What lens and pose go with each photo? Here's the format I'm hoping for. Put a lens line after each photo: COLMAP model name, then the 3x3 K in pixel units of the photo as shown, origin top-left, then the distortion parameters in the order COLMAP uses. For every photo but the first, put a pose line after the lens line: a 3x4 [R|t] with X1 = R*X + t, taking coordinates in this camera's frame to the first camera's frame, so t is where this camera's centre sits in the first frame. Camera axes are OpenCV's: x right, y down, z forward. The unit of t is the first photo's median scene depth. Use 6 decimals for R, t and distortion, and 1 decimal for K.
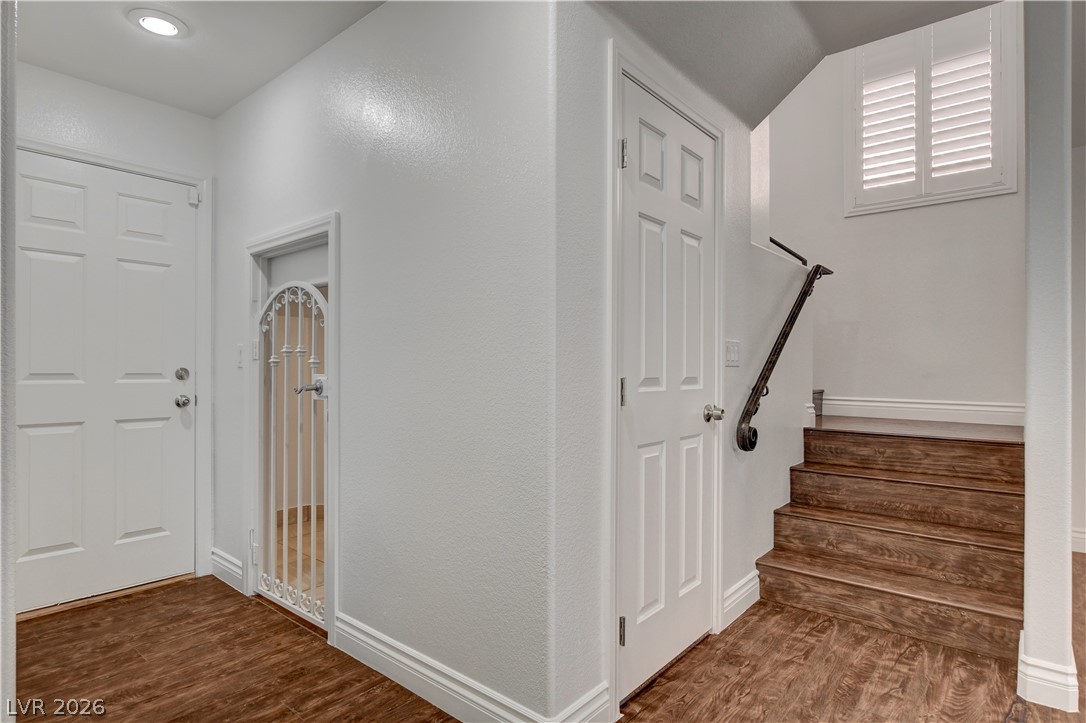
lens RADIAL K [[587.4, 0, 544.4], [0, 587.4, 367.5], [0, 0, 1]] dist [-0.011230, -0.000422]
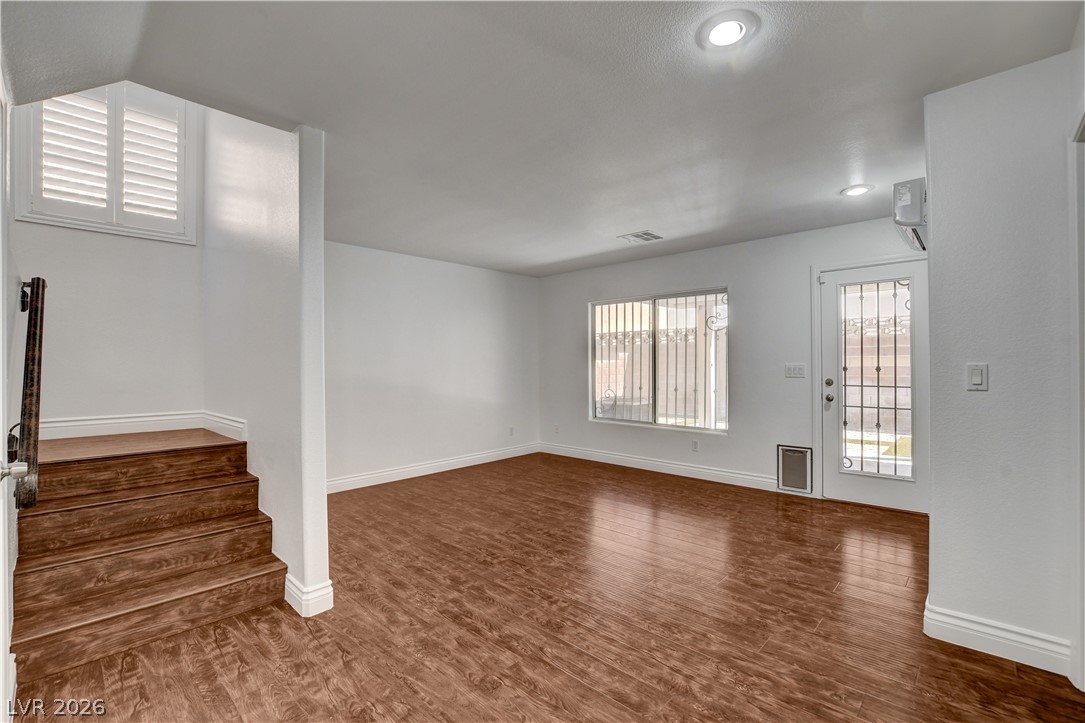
lens RADIAL K [[481.9, 0, 547.7], [0, 481.9, 361.6], [0, 0, 1]] dist [-0.032830, 0.006613]
pose [[0.038264, 0.003753, 0.999261, -0.266942], [0.006914, 0.999968, -0.004020, -0.050303], [-0.999244, 0.007063, 0.038237, 0.259129]]
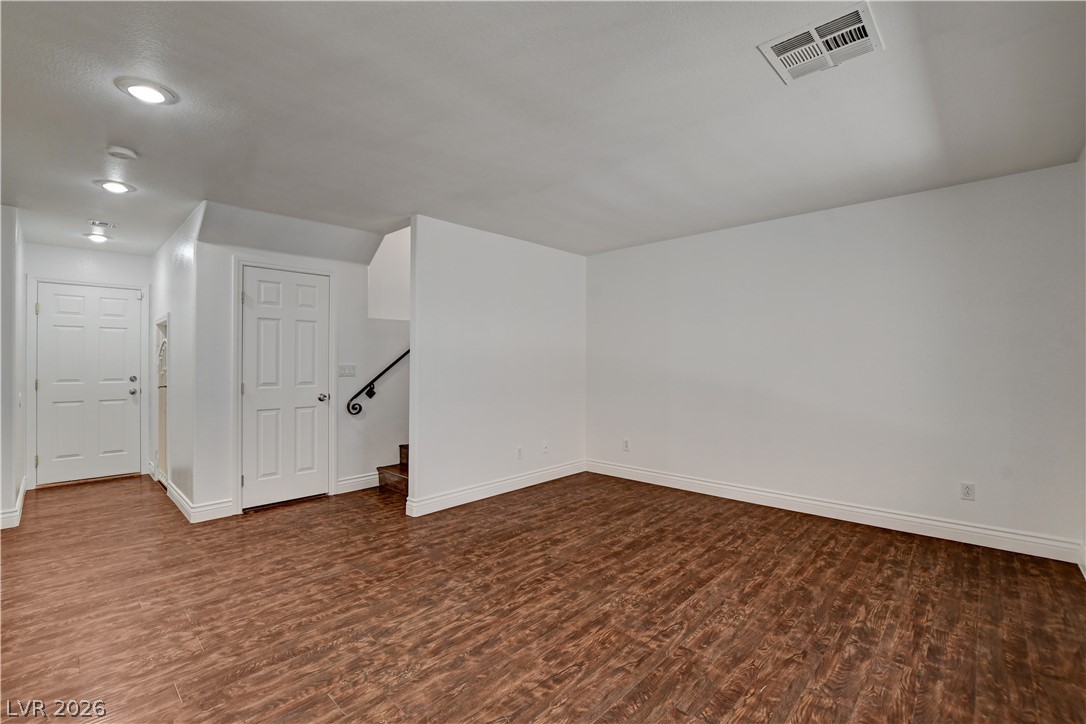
lens RADIAL K [[482.4, 0, 543.4], [0, 482.4, 355.8], [0, 0, 1]] dist [-0.032830, 0.006613]
pose [[0.998242, -0.006747, -0.058888, 1.160717], [0.006027, 0.999905, -0.012402, -0.049855], [0.058966, 0.012025, 0.998188, -0.752190]]
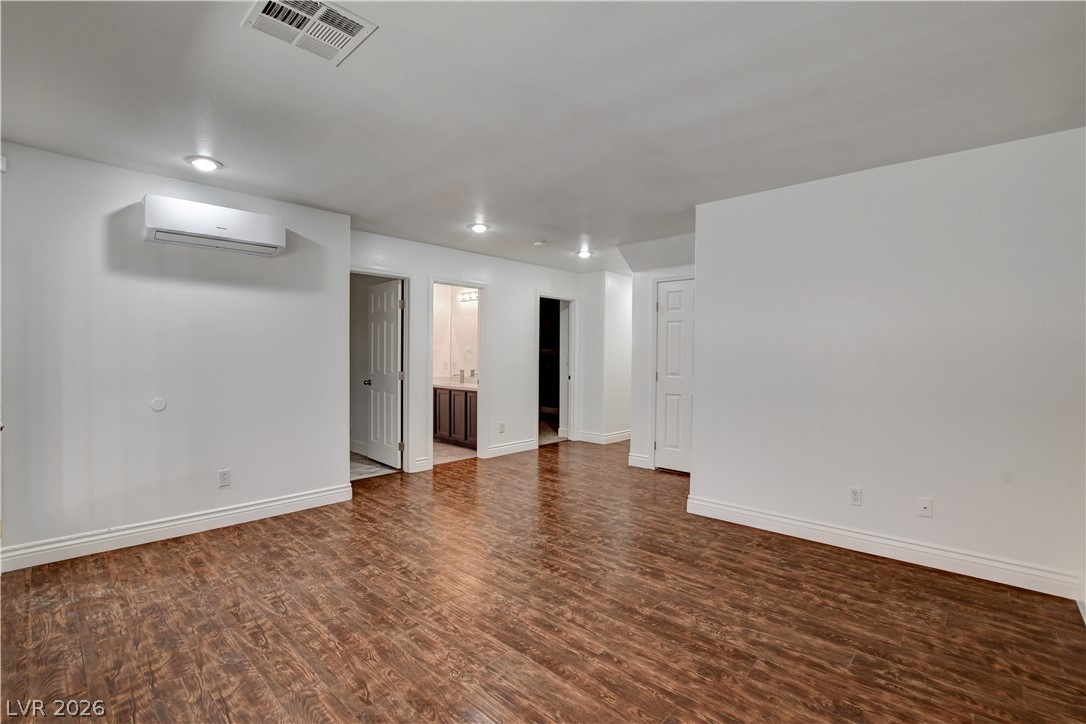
lens RADIAL K [[482.4, 0, 533.5], [0, 482.4, 357.4], [0, 0, 1]] dist [-0.032830, 0.006613]
pose [[-0.058476, 0.004089, -0.998280, 2.194548], [-0.005708, 0.999974, 0.004430, -0.055244], [0.998272, 0.005957, -0.058452, 0.331463]]
